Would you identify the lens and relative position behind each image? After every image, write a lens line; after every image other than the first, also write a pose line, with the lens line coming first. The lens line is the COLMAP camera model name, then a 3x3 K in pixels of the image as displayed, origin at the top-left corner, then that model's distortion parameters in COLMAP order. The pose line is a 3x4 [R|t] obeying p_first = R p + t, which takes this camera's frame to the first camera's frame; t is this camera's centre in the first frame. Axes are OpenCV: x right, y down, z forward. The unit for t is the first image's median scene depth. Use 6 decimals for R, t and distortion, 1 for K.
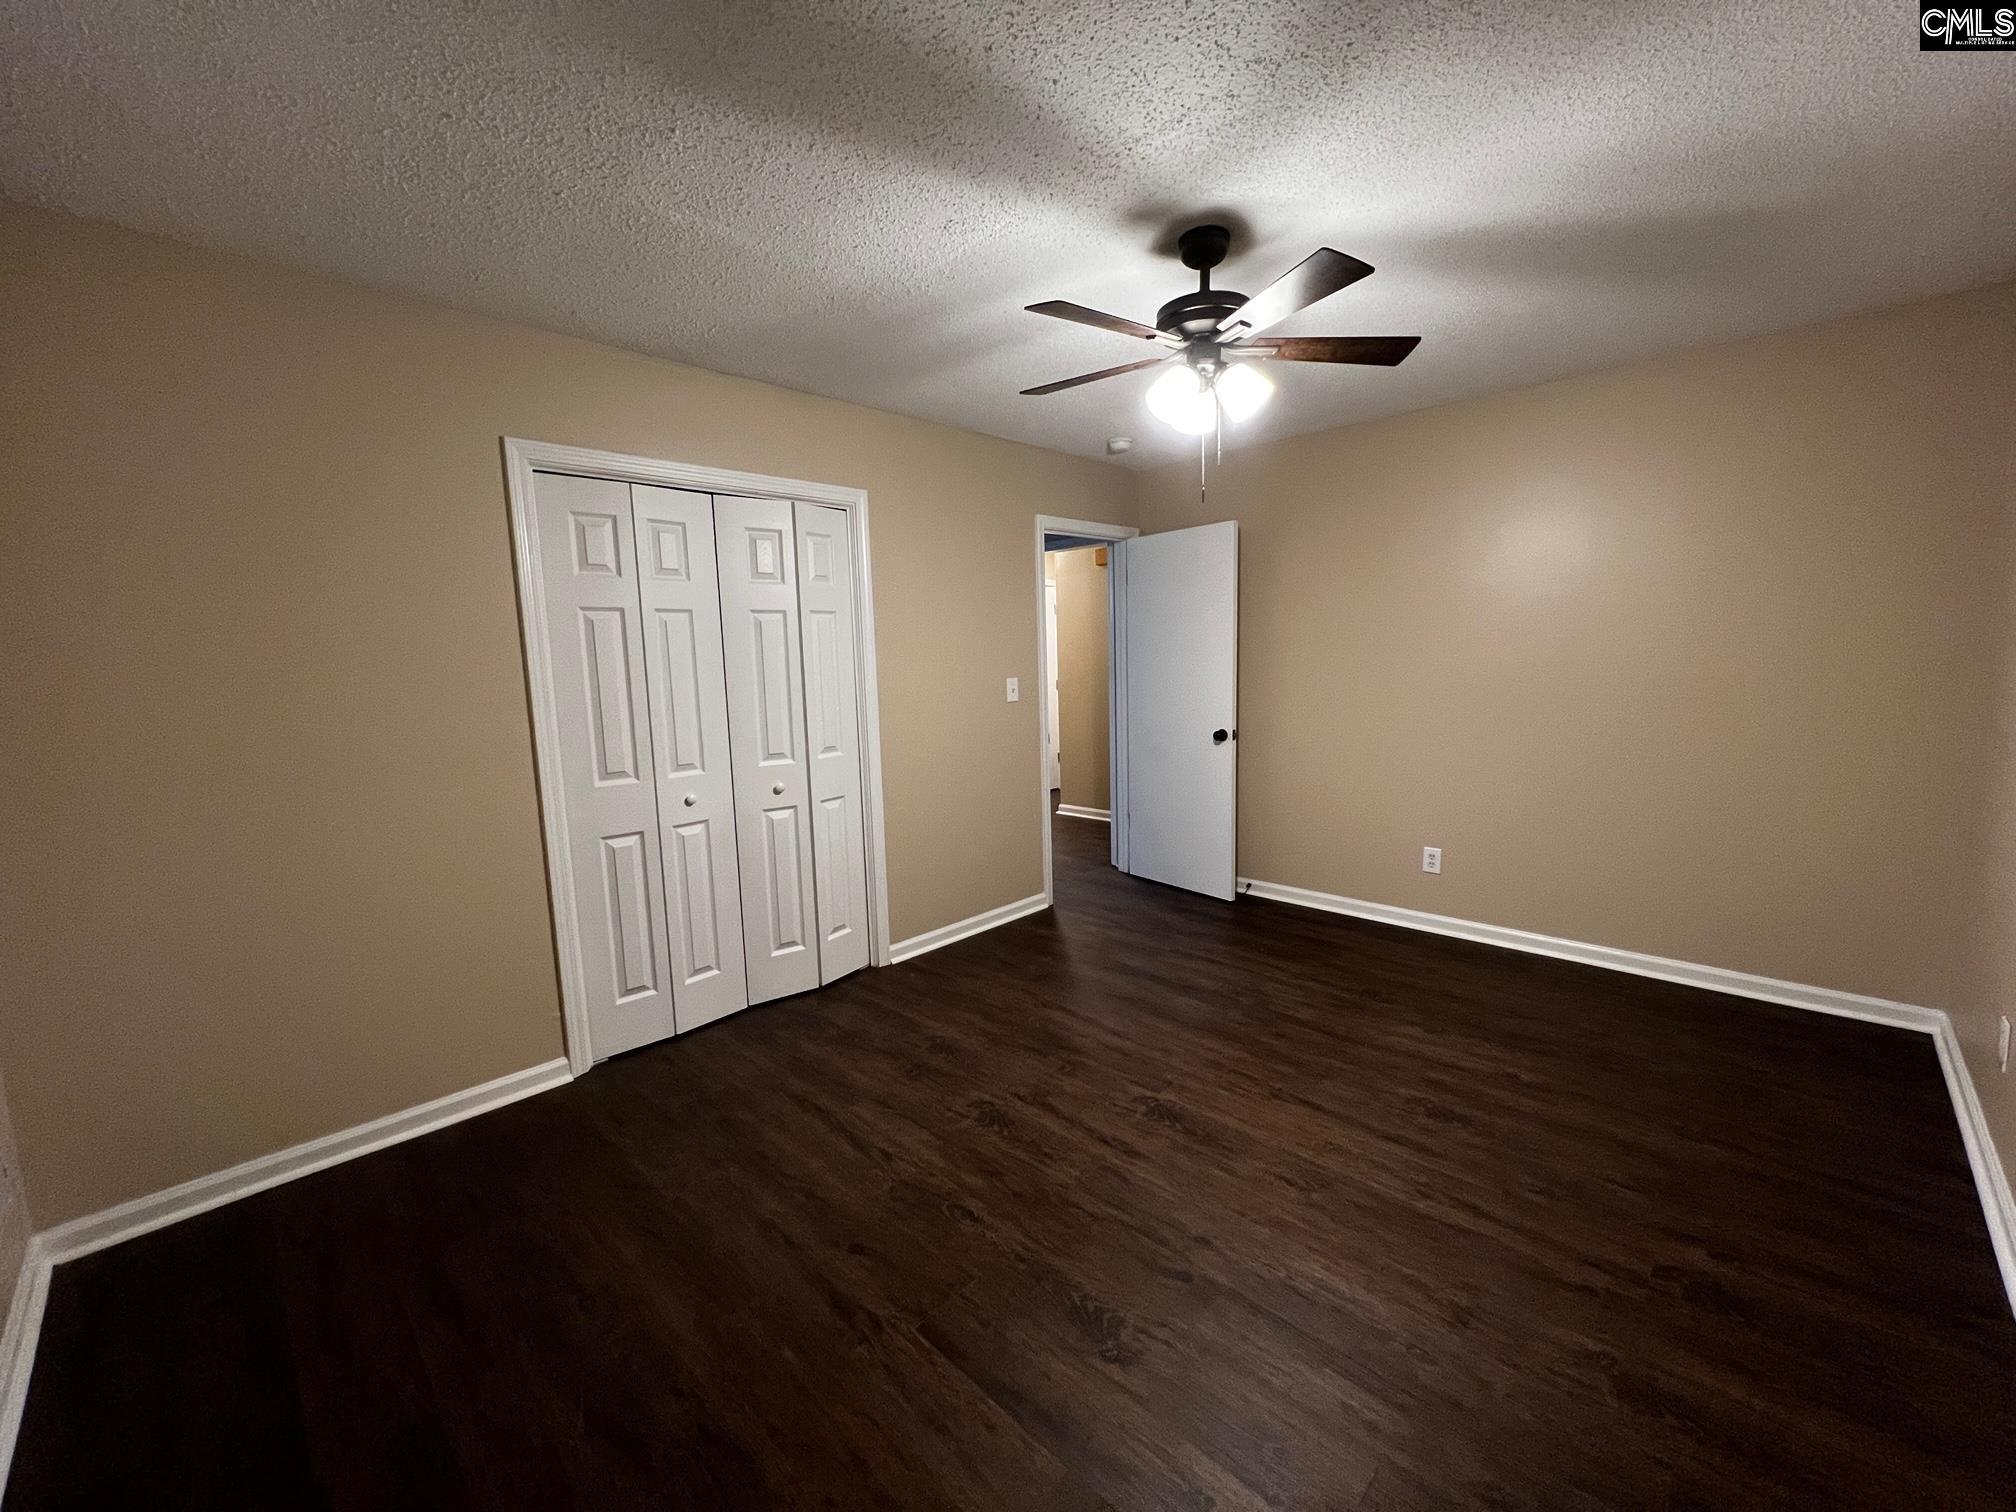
lens RADIAL K [[805.7, 0, 1010.0], [0, 805.7, 757.2], [0, 0, 1]] dist [-0.001408, -0.000176]
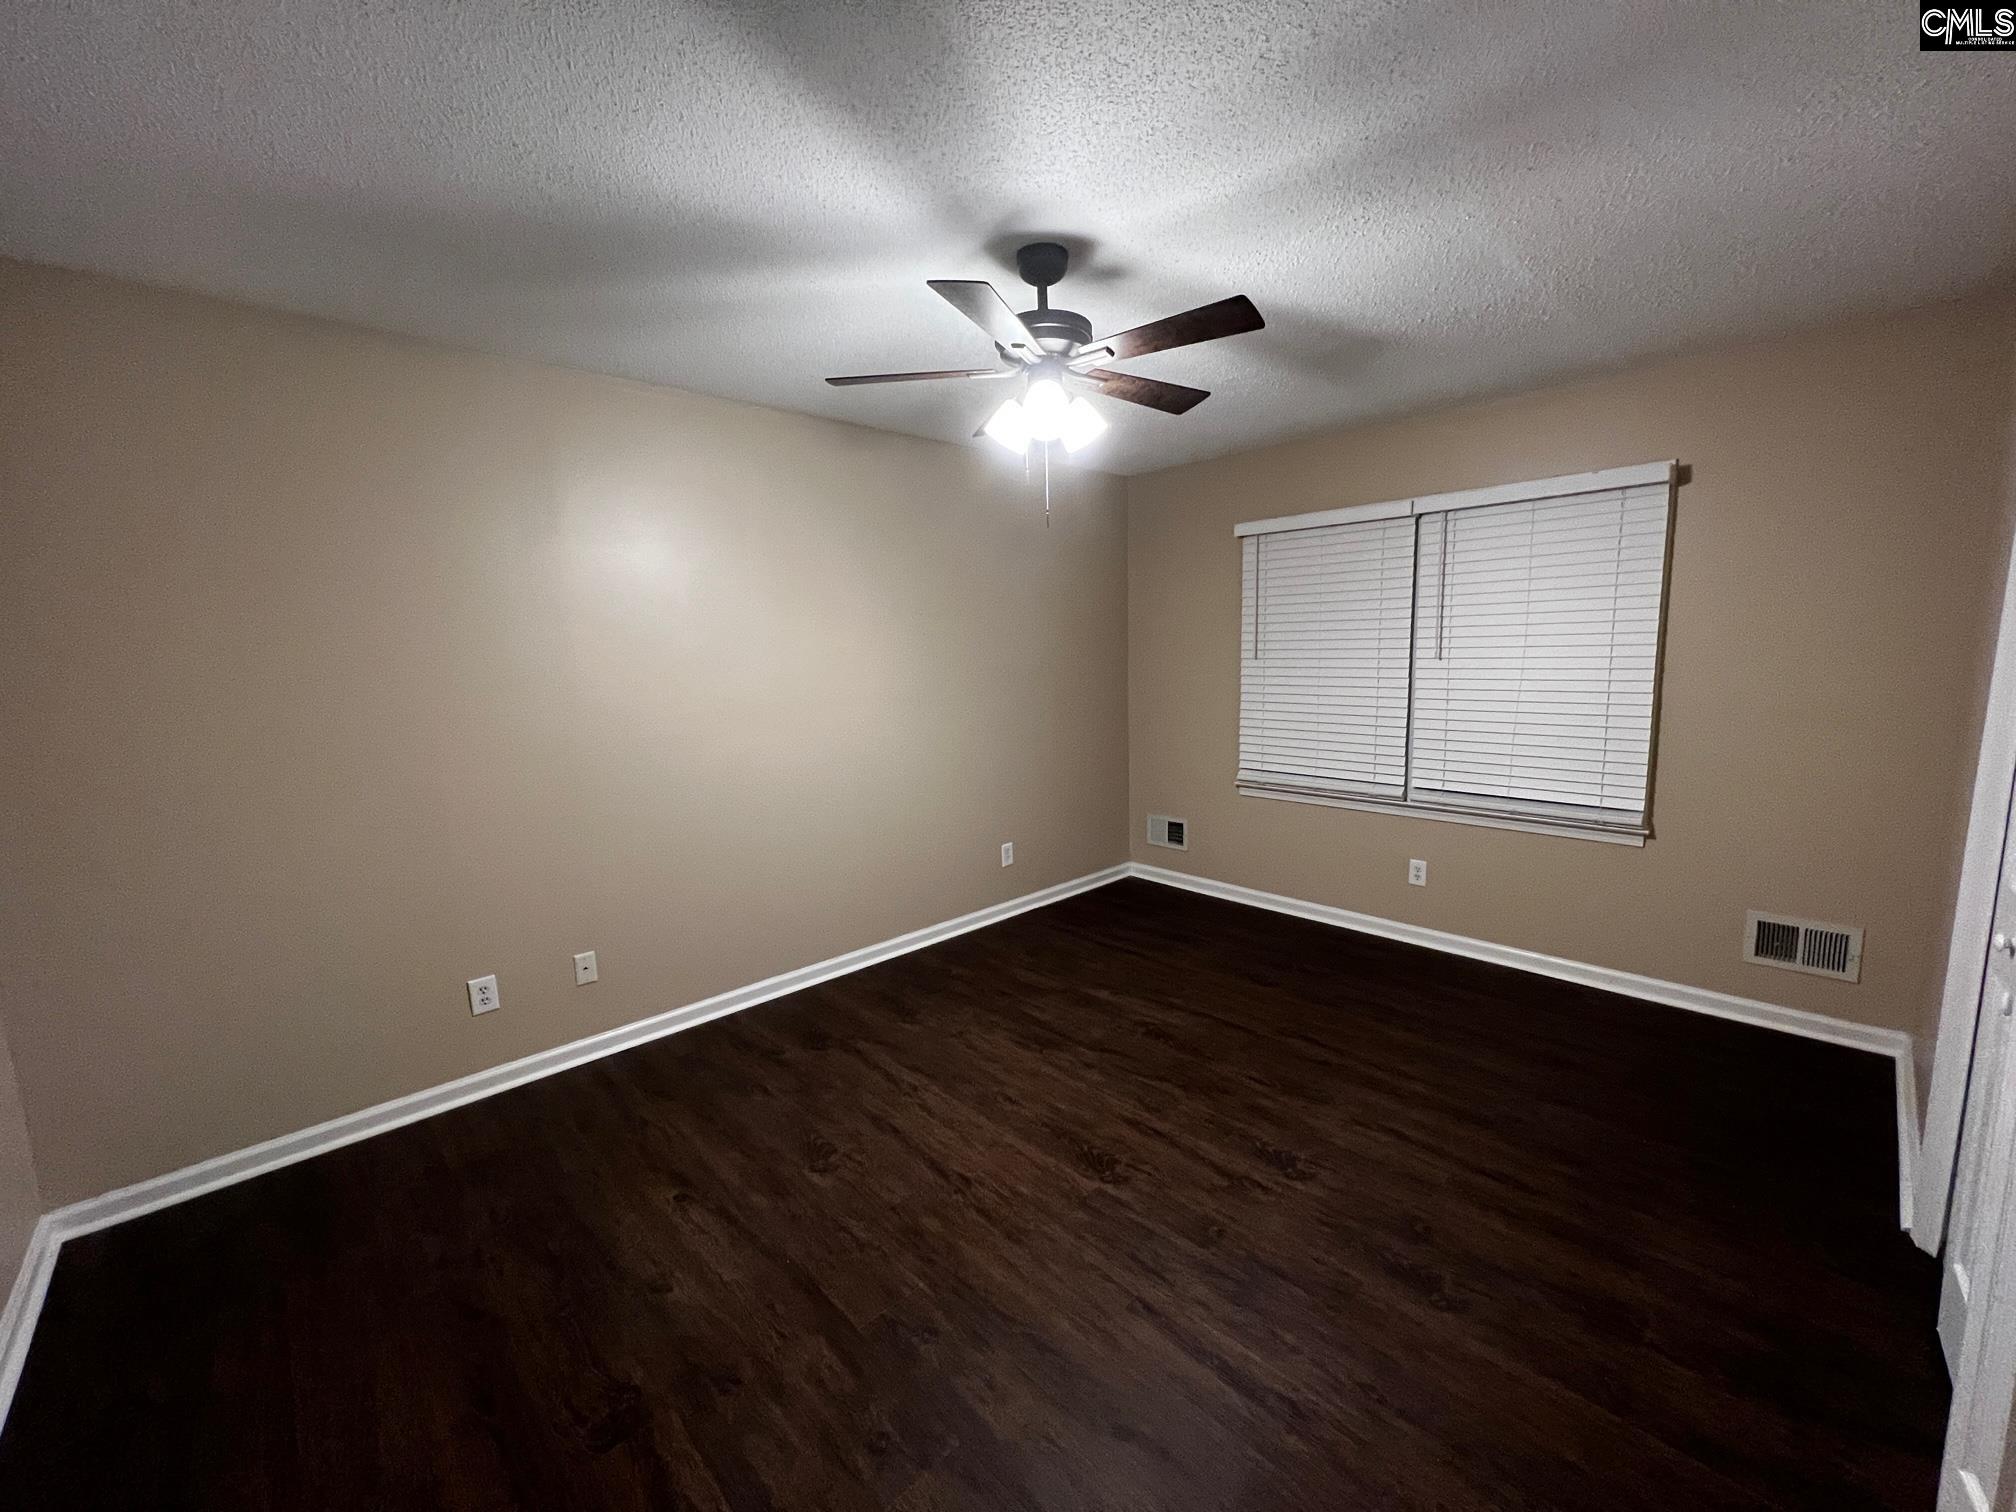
lens RADIAL K [[805.7, 0, 1010.0], [0, 805.7, 757.2], [0, 0, 1]] dist [-0.001408, -0.000176]
pose [[-0.997797, 0.047923, 0.045873, 0.232306], [0.058498, 0.961724, 0.267703, -0.283233], [-0.031288, 0.269796, -0.962409, 1.829600]]
